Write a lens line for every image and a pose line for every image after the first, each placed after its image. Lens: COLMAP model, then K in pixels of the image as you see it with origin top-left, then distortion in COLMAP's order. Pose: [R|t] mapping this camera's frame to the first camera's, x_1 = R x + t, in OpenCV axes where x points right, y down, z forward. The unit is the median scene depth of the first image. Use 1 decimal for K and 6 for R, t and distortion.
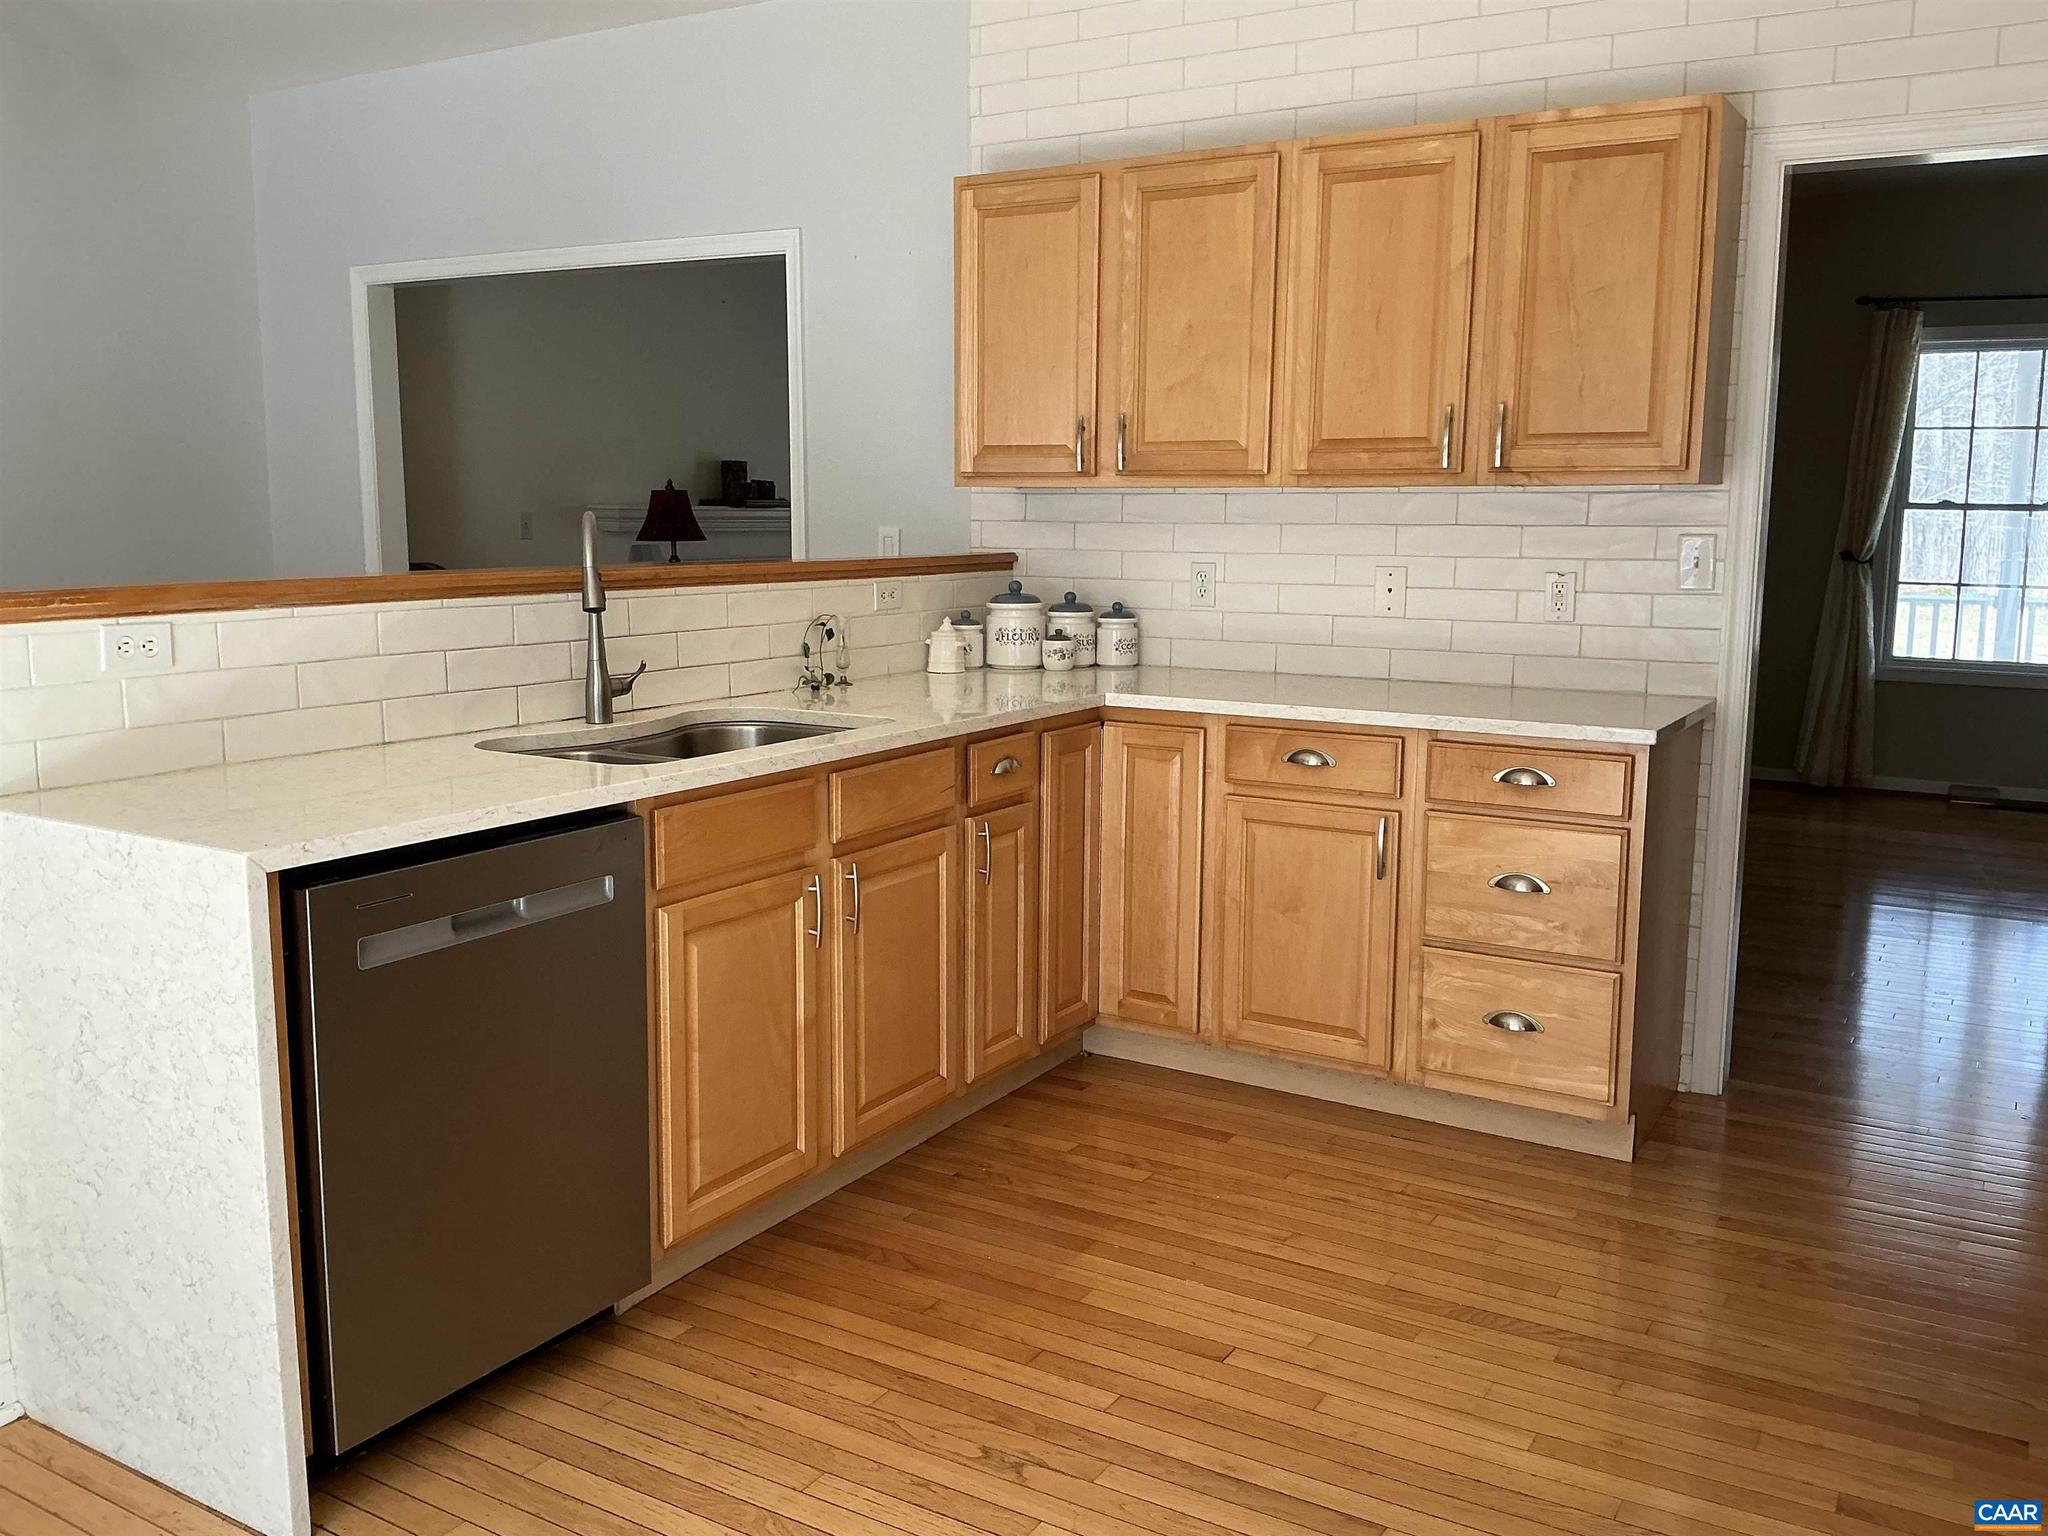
lens RADIAL K [[1700.2, 0, 1024.0], [0, 1700.2, 768.0], [0, 0, 1]] dist [0.161281, -0.345710]
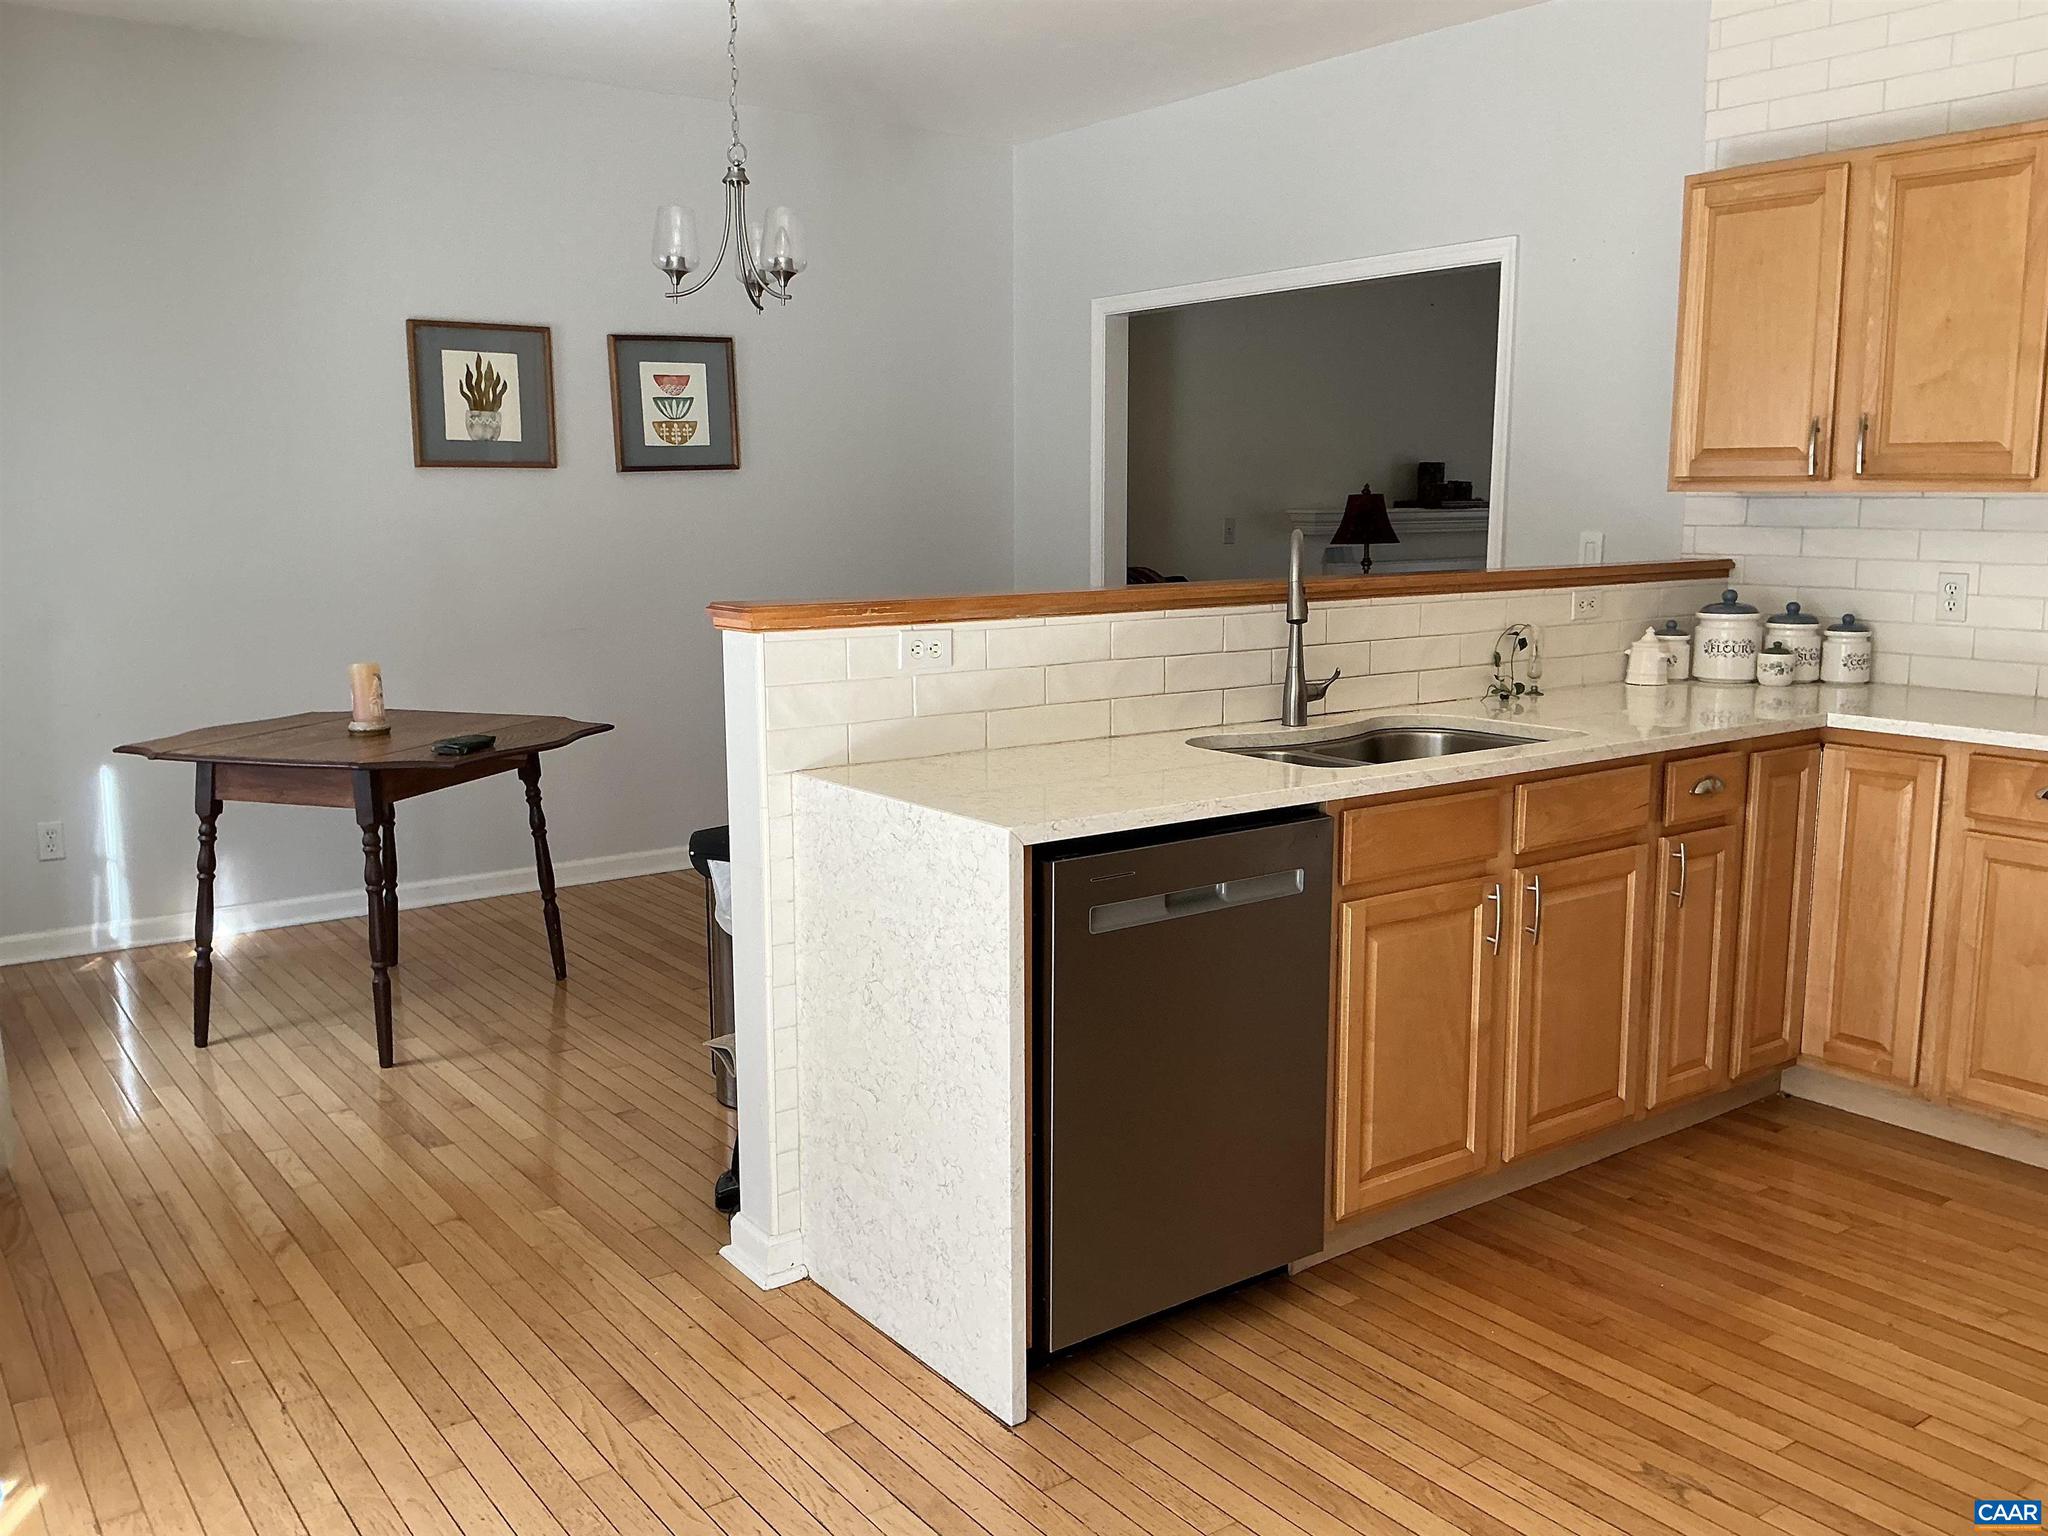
lens RADIAL K [[1700.2, 0, 1024.0], [0, 1700.2, 768.0], [0, 0, 1]] dist [0.161281, -0.345710]
pose [[0.923866, 0.051251, -0.379270, 0.002567], [-0.050040, 0.998662, 0.013058, -0.004702], [0.379432, 0.006914, 0.925194, -0.049477]]
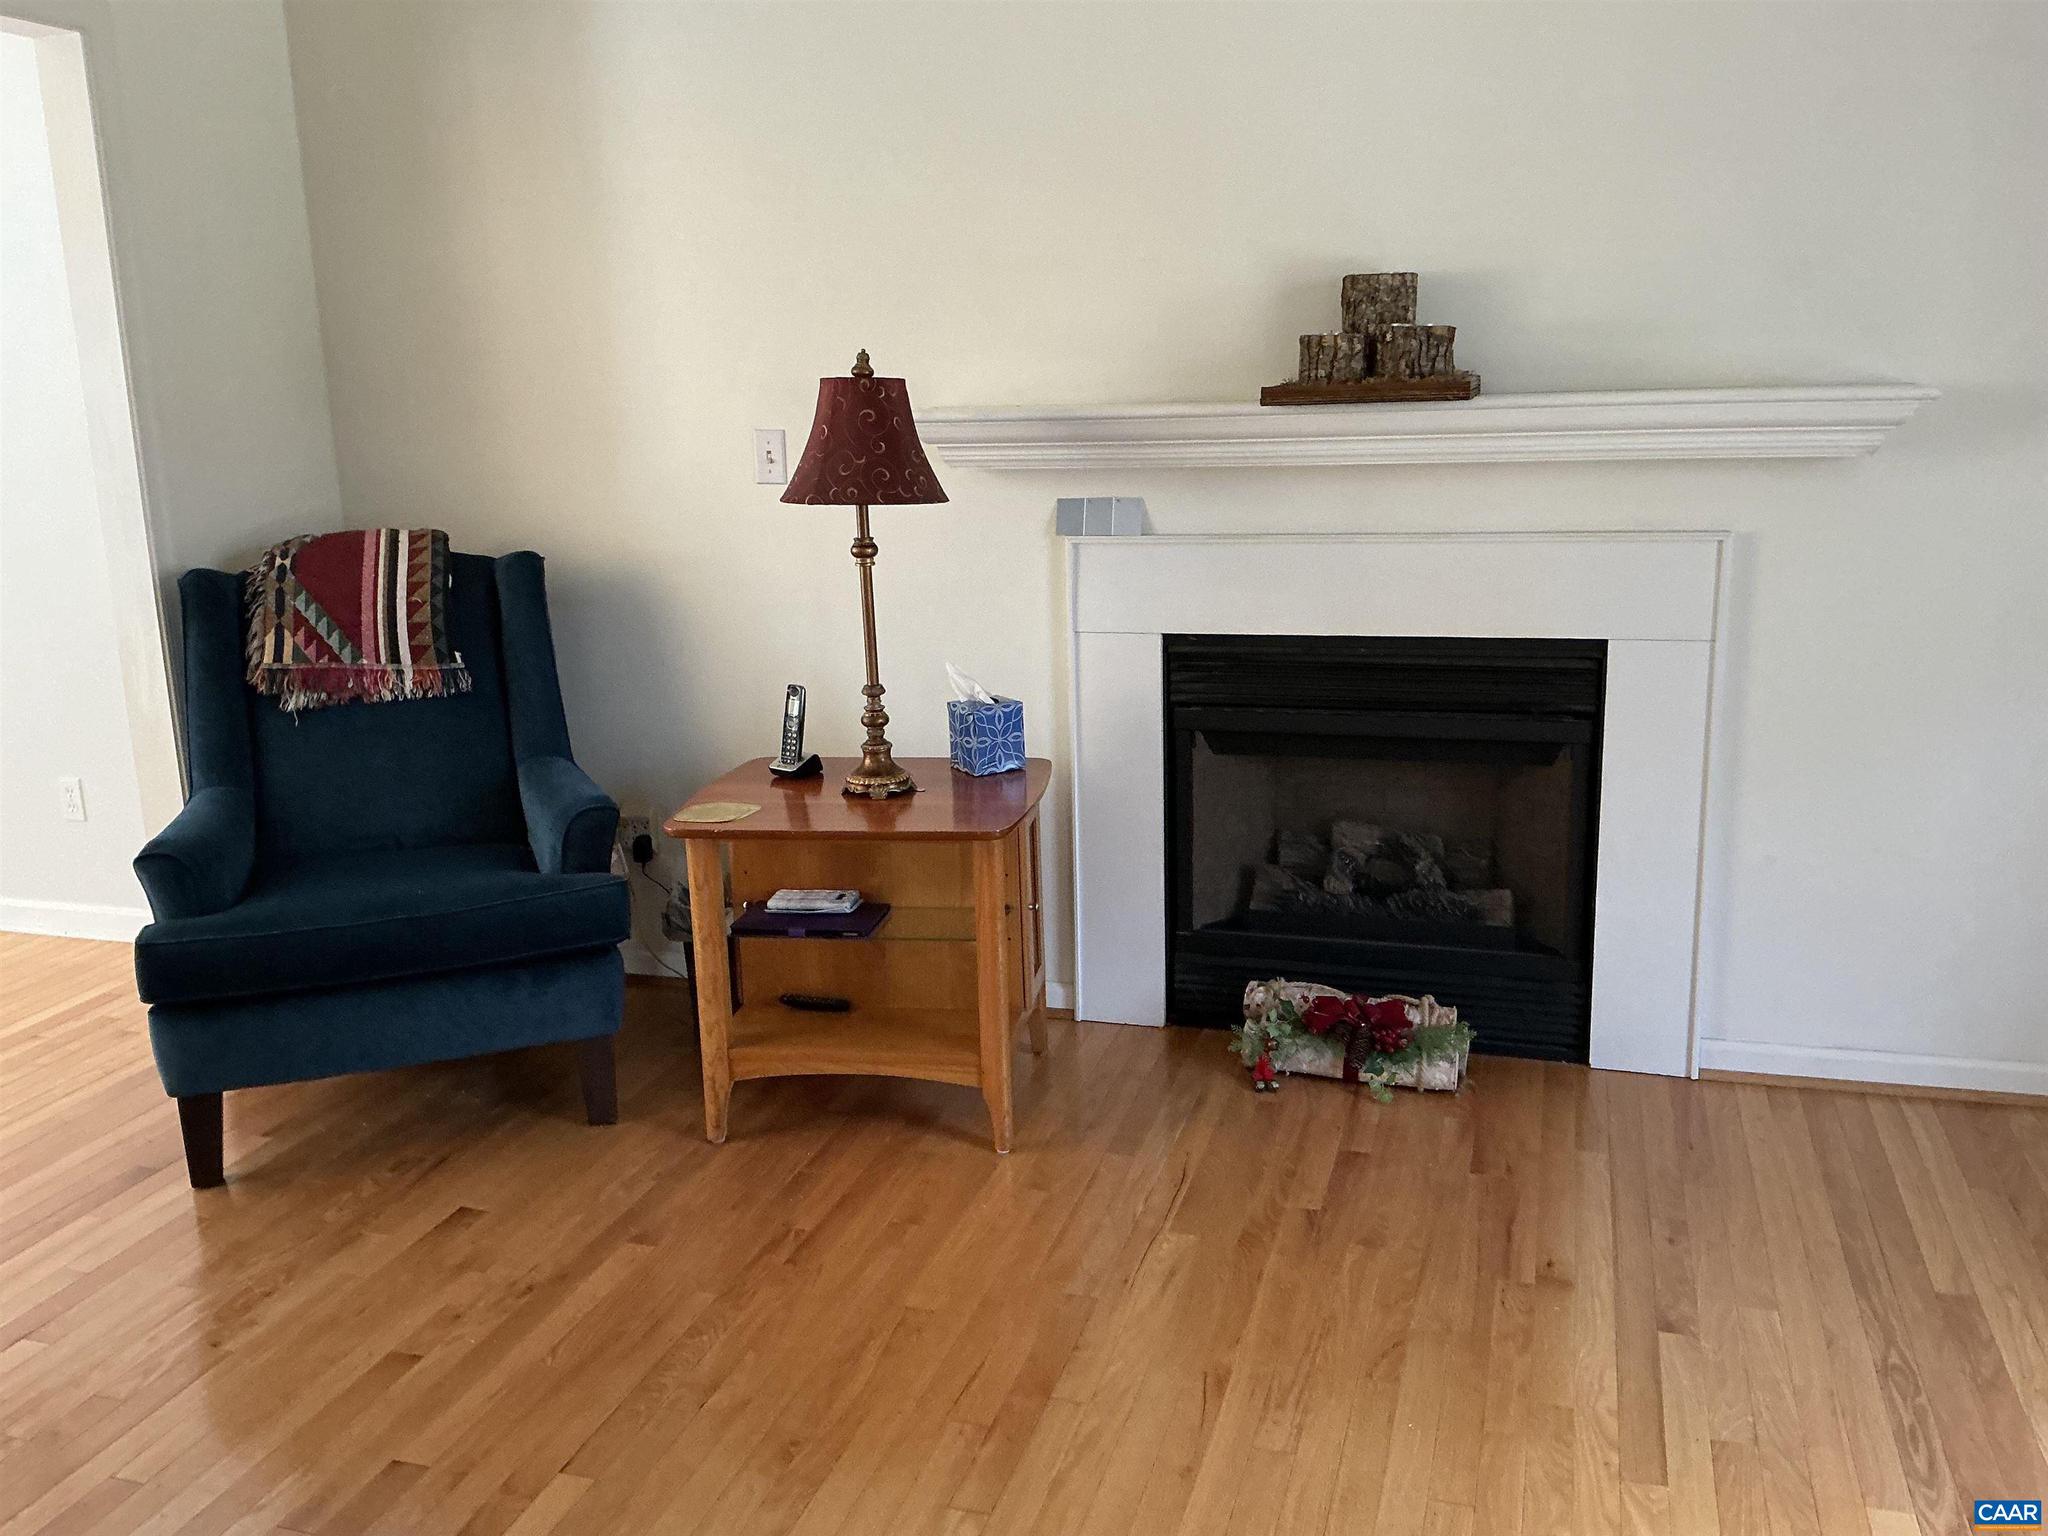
lens RADIAL K [[1700.2, 0, 1024.0], [0, 1700.2, 768.0], [0, 0, 1]] dist [0.161281, -0.345710]
pose [[0.232986, 0.211412, -0.949222, 0.426483], [-0.117449, 0.975056, 0.188338, -0.320125], [0.965362, 0.067605, 0.252005, 1.969458]]
